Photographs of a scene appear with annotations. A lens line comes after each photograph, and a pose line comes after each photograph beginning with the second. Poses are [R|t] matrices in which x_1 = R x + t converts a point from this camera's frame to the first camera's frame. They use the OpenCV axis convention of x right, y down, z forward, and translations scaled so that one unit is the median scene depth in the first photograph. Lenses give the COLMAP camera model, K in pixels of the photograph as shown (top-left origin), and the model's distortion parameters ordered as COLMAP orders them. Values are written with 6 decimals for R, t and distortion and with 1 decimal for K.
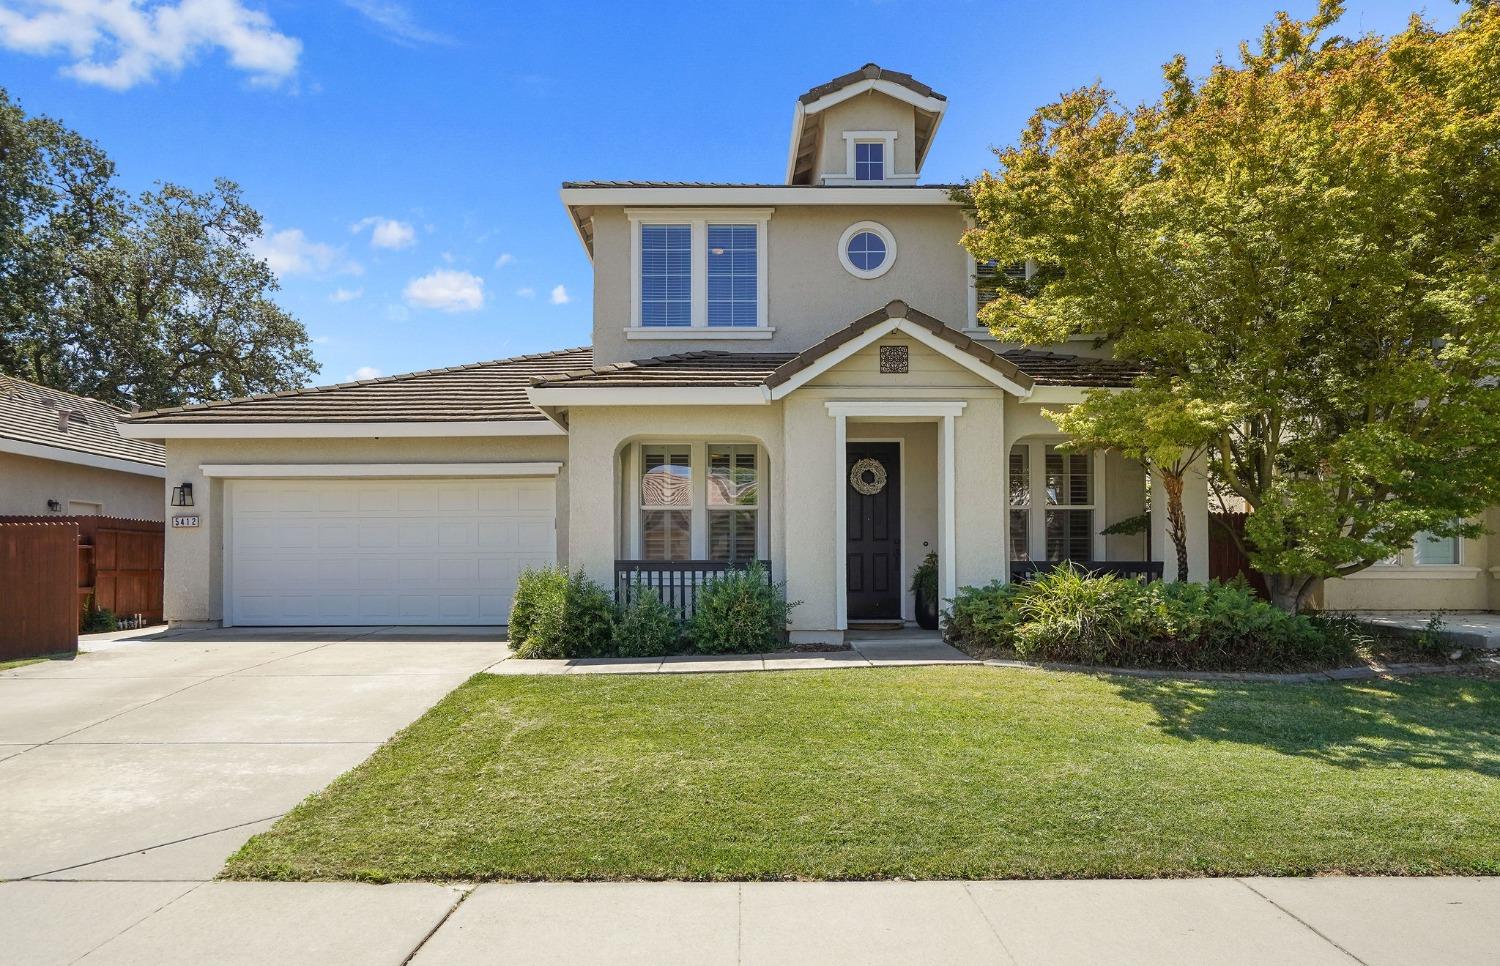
lens RADIAL K [[845.6, 0, 741.8], [0, 845.6, 565.4], [0, 0, 1]] dist [-0.046114, 0.030396]
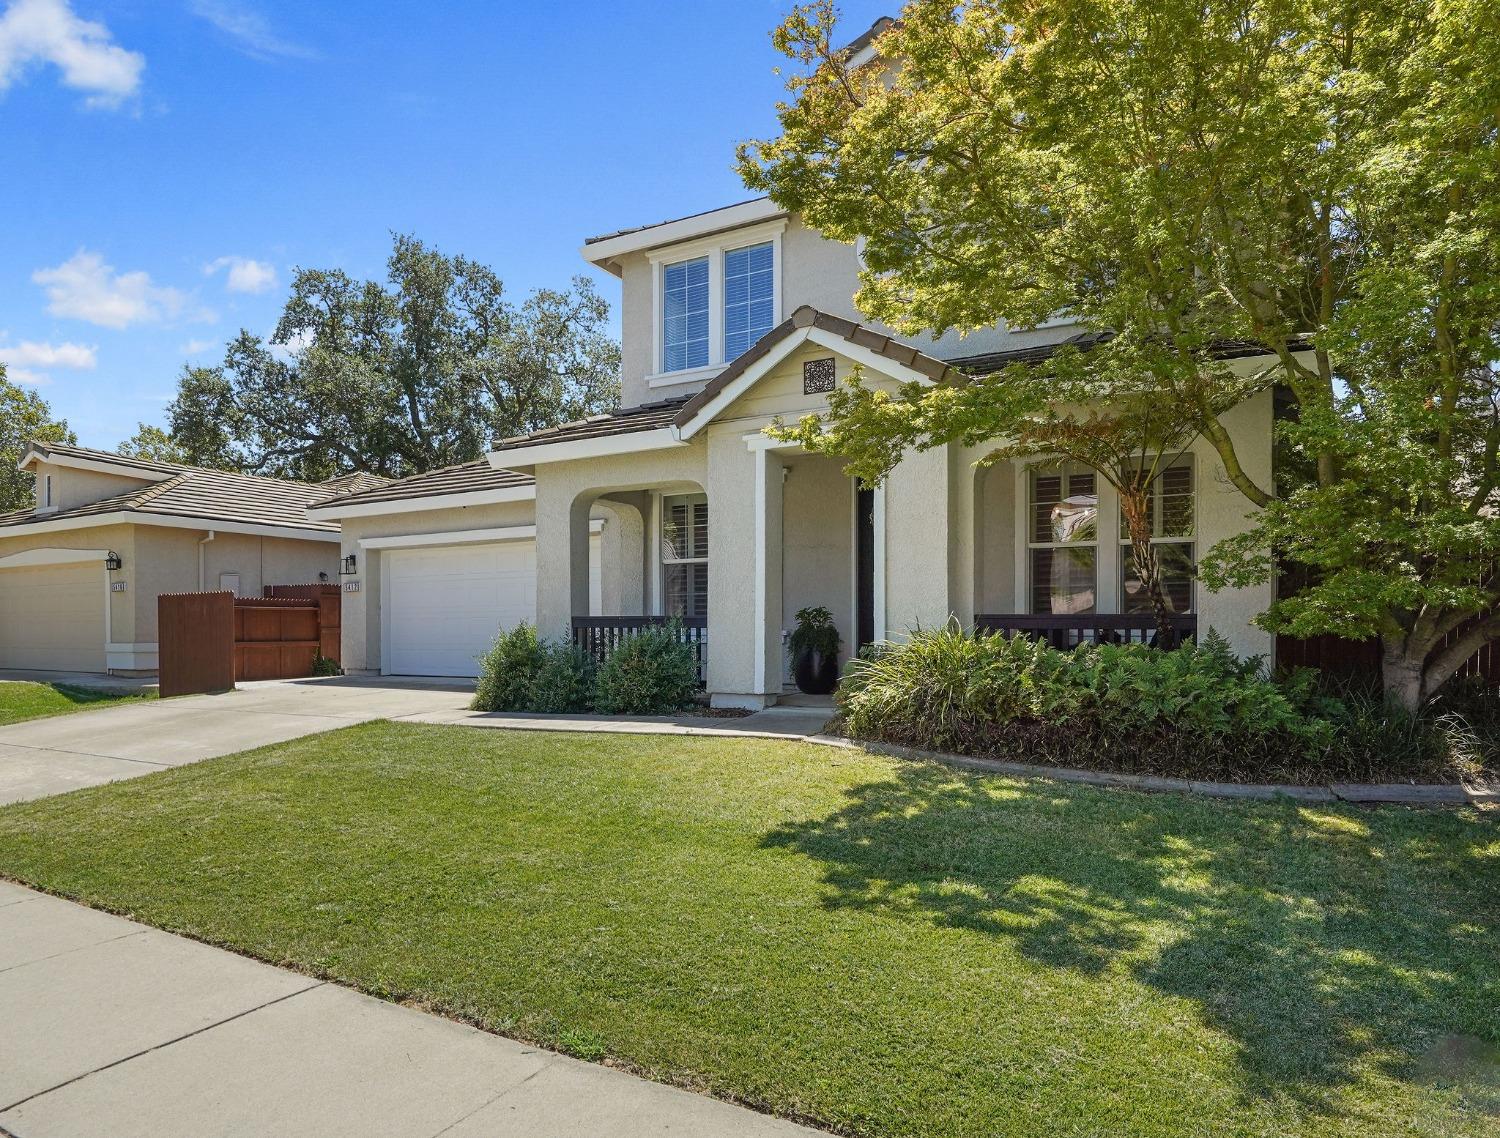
lens RADIAL K [[908.0, 0, 718.0], [0, 908.0, 642.0], [0, 0, 1]] dist [-0.047783, 0.000295]
pose [[0.871636, 0.007825, -0.490091, 0.535795], [0.001063, 0.999840, 0.017855, 0.005030], [0.490153, -0.016084, 0.871488, 0.158231]]
